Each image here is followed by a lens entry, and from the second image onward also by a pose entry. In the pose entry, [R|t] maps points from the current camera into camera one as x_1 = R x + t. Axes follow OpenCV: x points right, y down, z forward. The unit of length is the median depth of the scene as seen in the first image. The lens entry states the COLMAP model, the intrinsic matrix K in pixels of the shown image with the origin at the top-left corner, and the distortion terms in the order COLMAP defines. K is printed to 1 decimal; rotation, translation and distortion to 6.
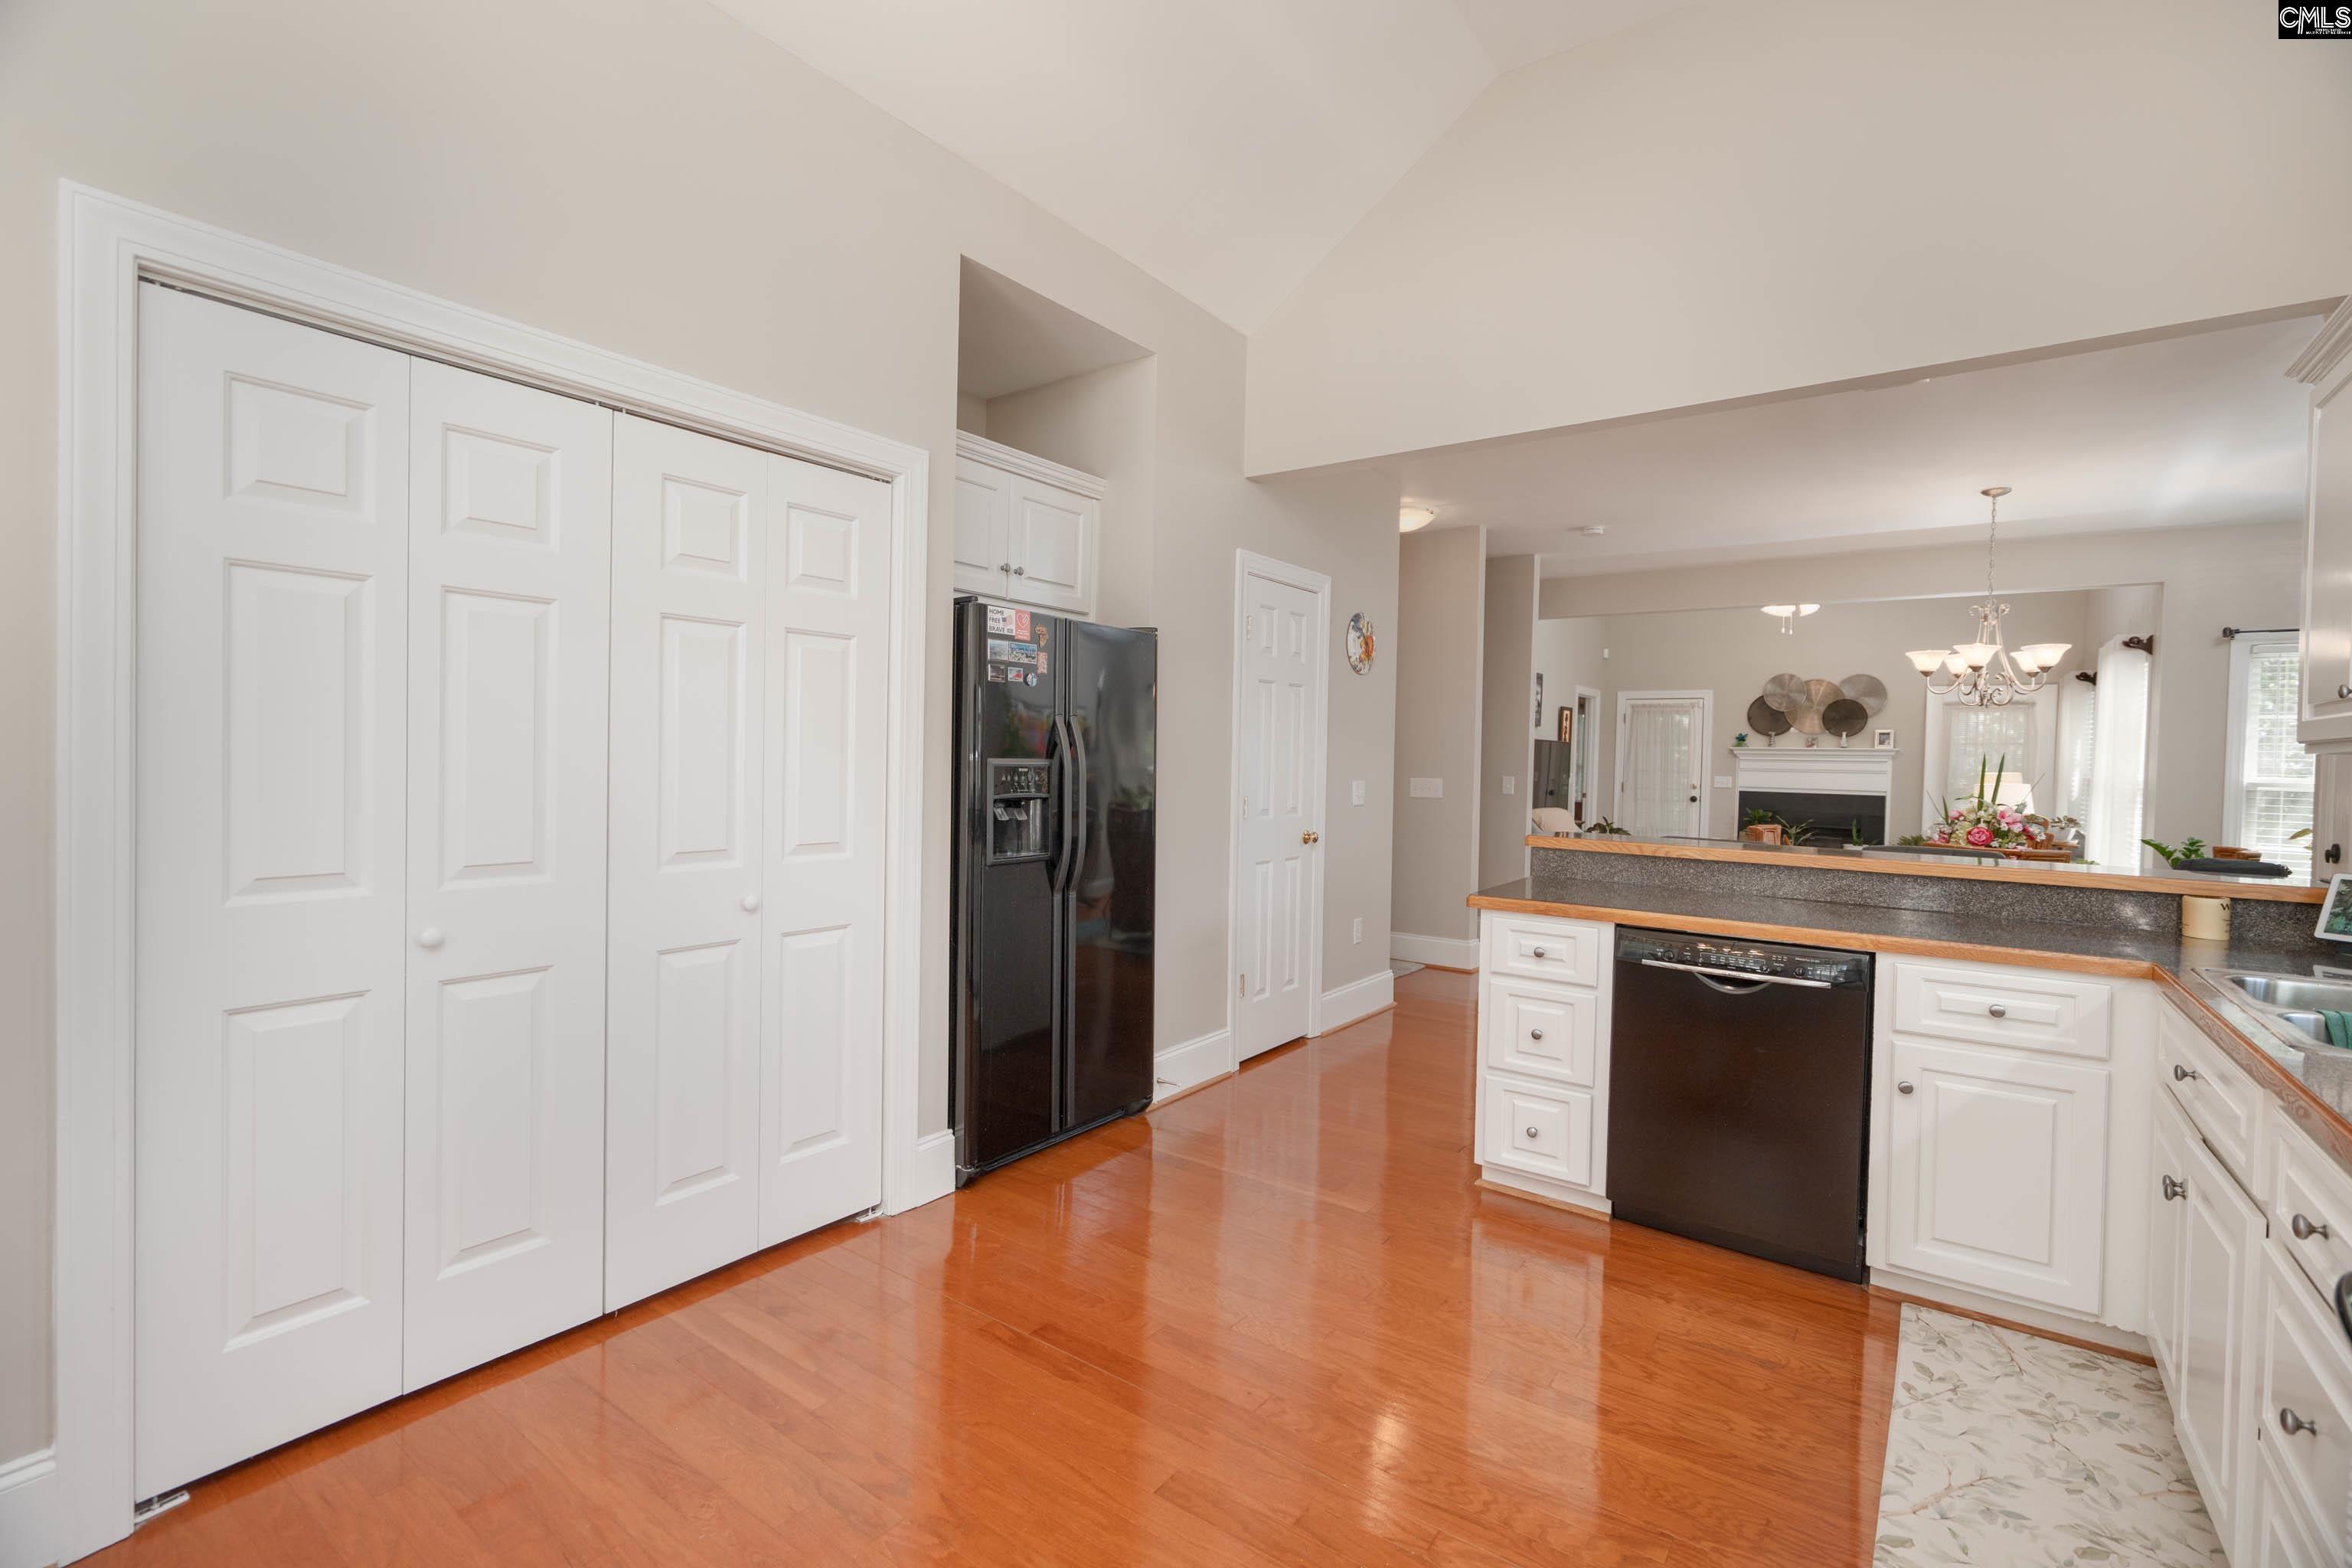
lens RADIAL K [[1059.7, 0, 1161.8], [0, 1059.7, 772.2], [0, 0, 1]] dist [-0.004812, 0.002254]
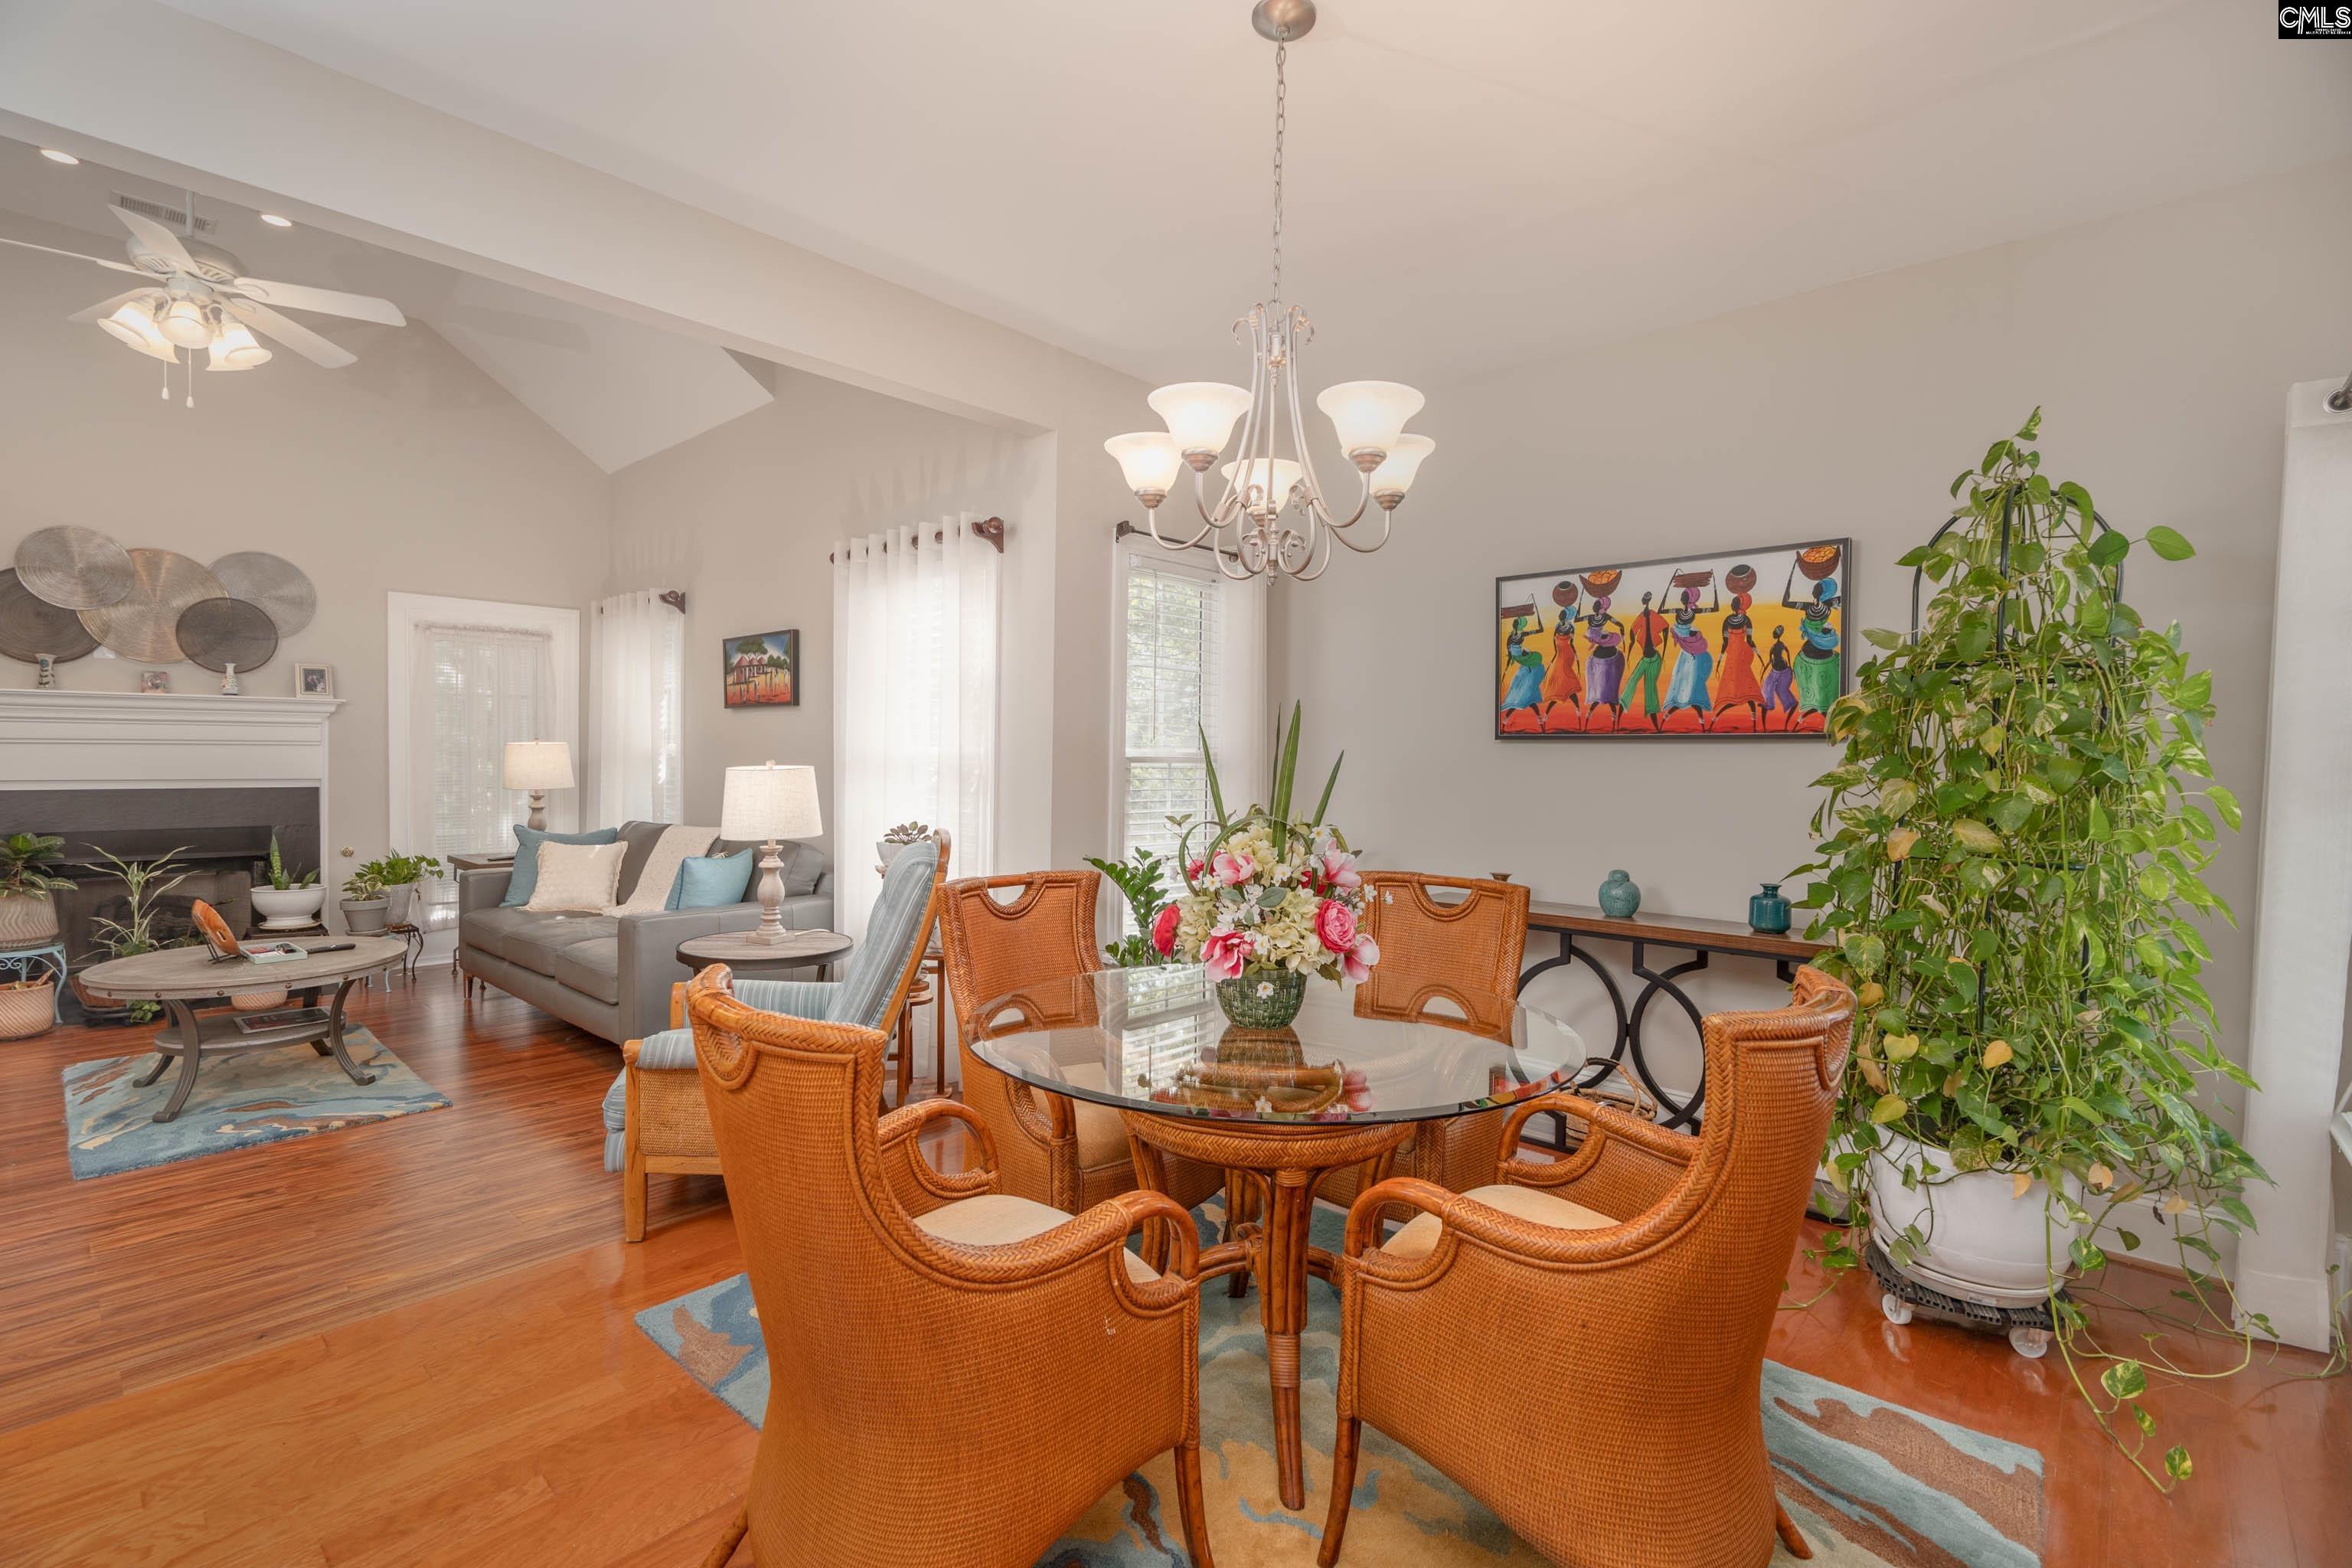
lens RADIAL K [[1059.7, 0, 1176.0], [0, 1059.7, 776.7], [0, 0, 1]] dist [-0.004812, 0.002254]
pose [[0.111571, -0.044939, 0.992740, 0.194921], [0.005750, 0.998989, 0.044576, -0.004060], [-0.993740, 0.000735, 0.111717, 0.495111]]
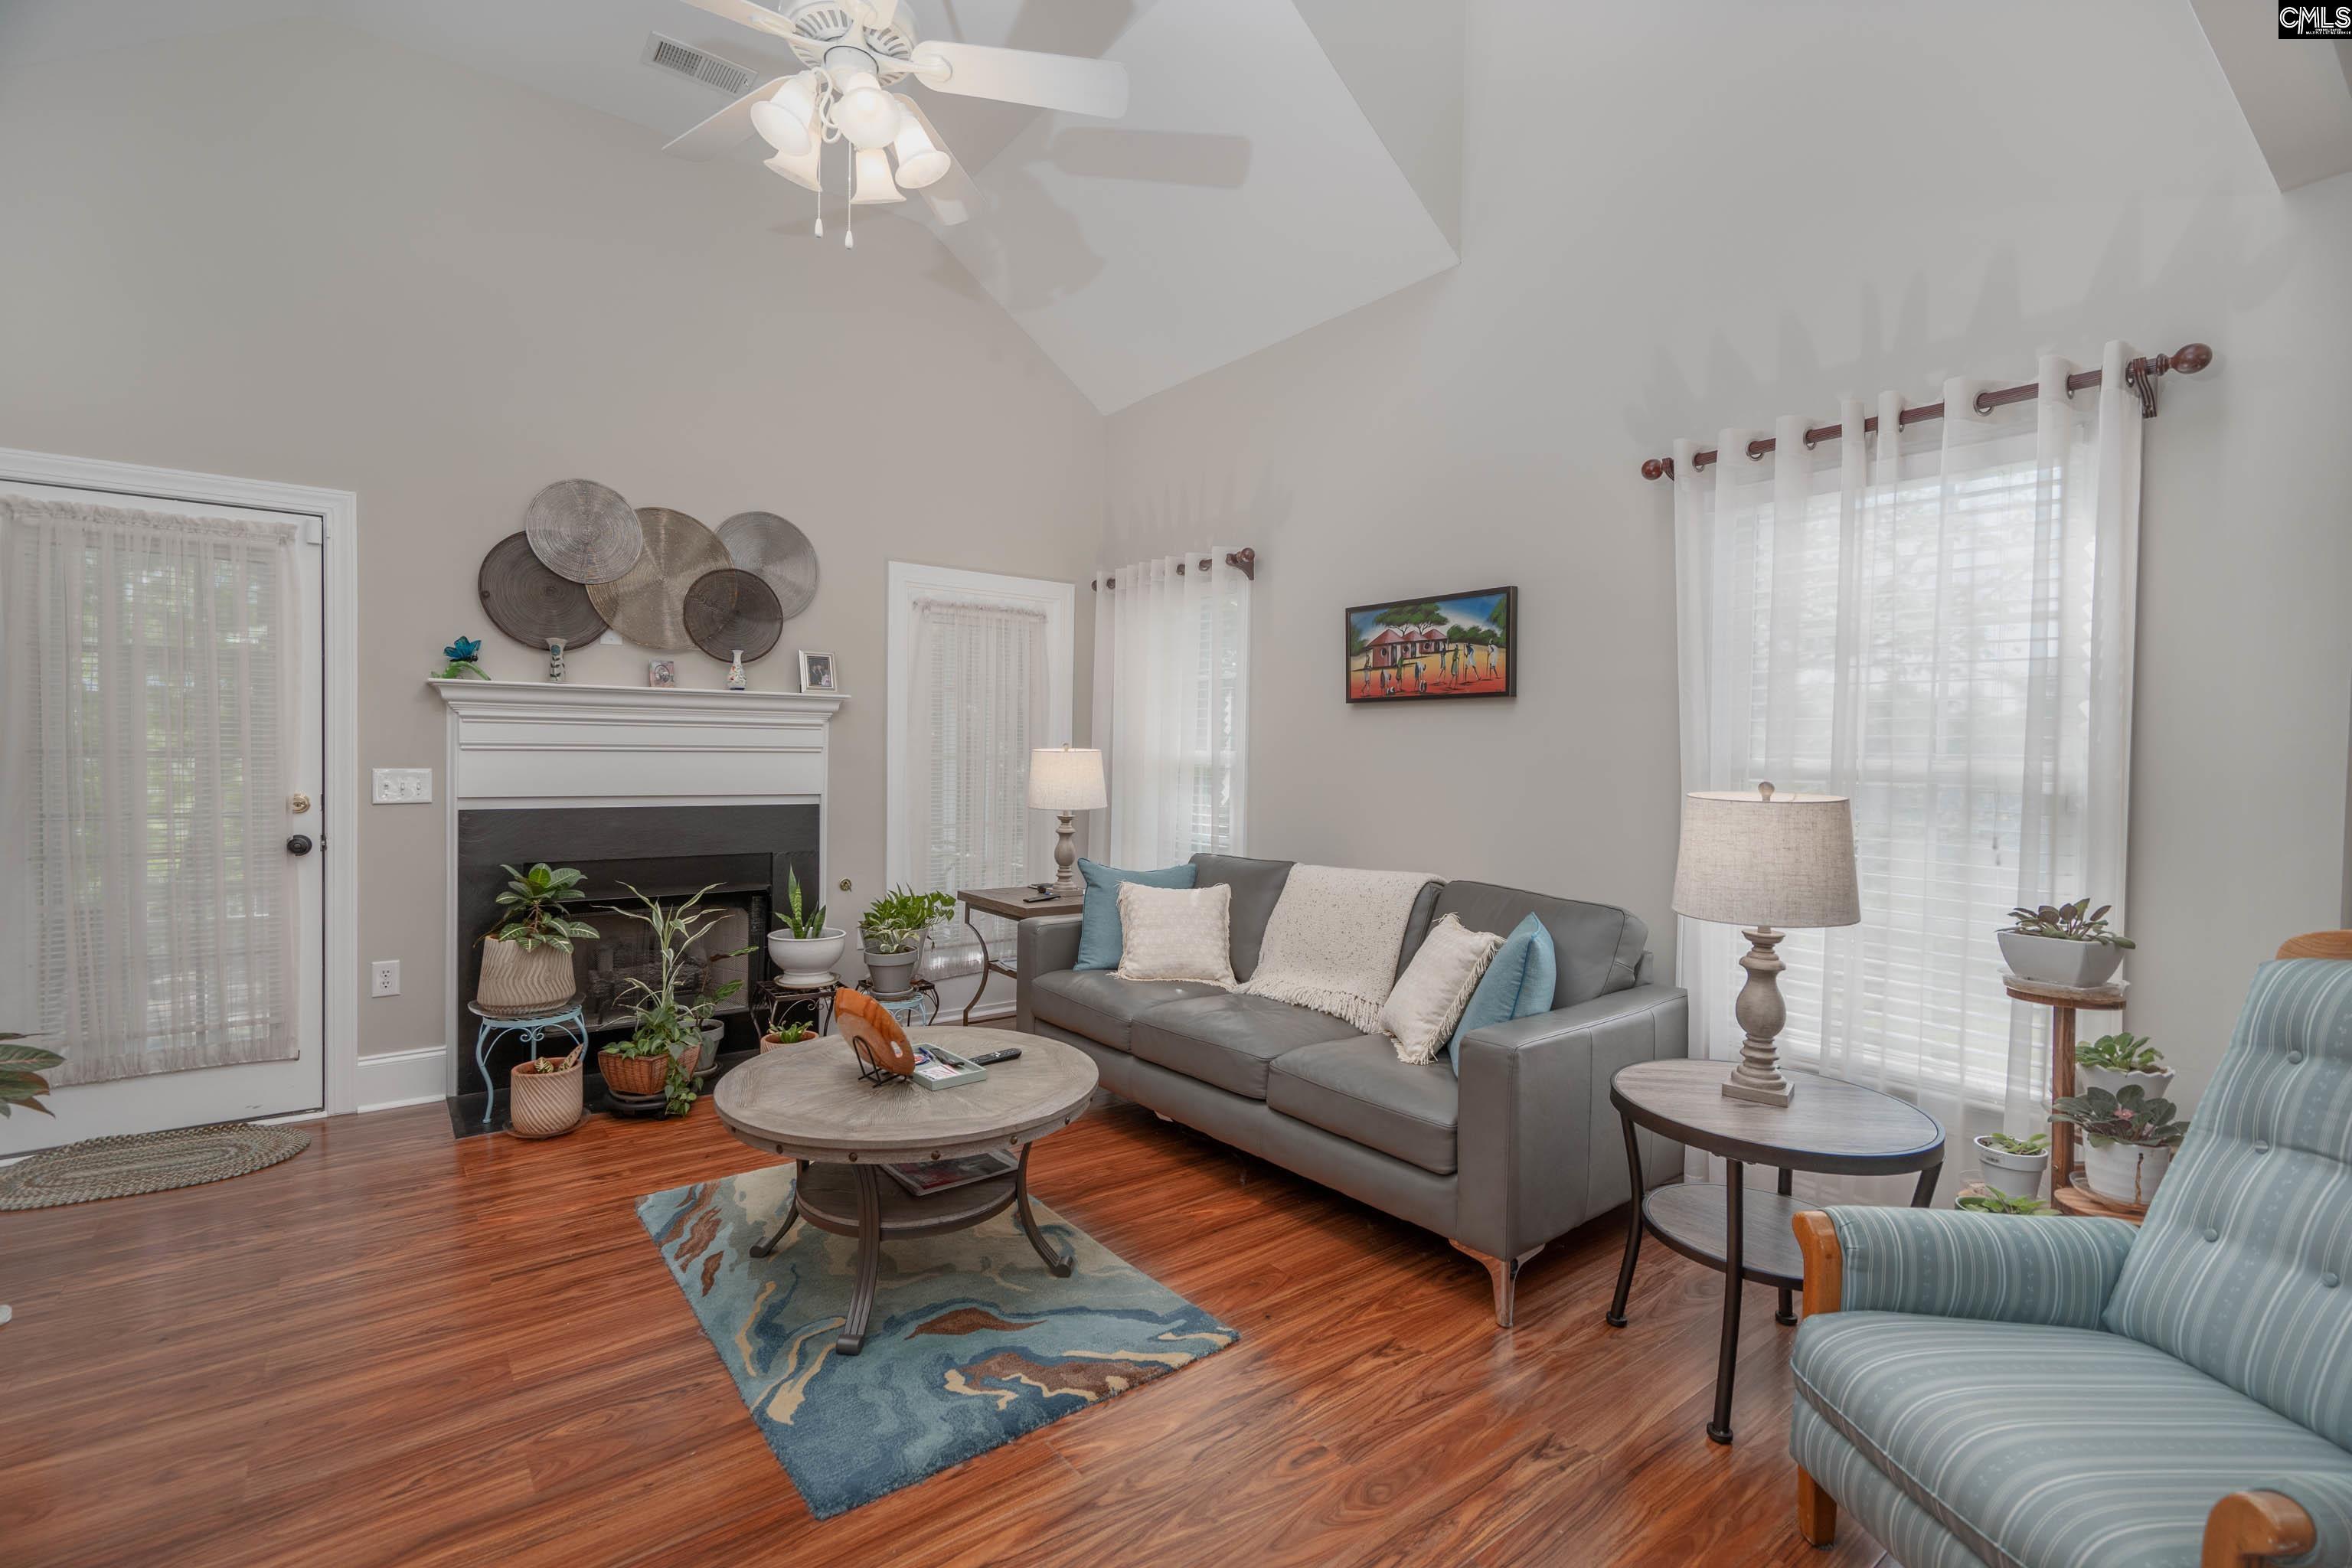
lens RADIAL K [[1059.7, 0, 1168.5], [0, 1059.7, 777.5], [0, 0, 1]] dist [-0.004812, 0.002254]
pose [[0.281114, -0.041659, 0.958770, 0.302677], [0.007504, 0.999122, 0.041212, -0.005176], [-0.959645, -0.004390, 0.281180, 0.723693]]
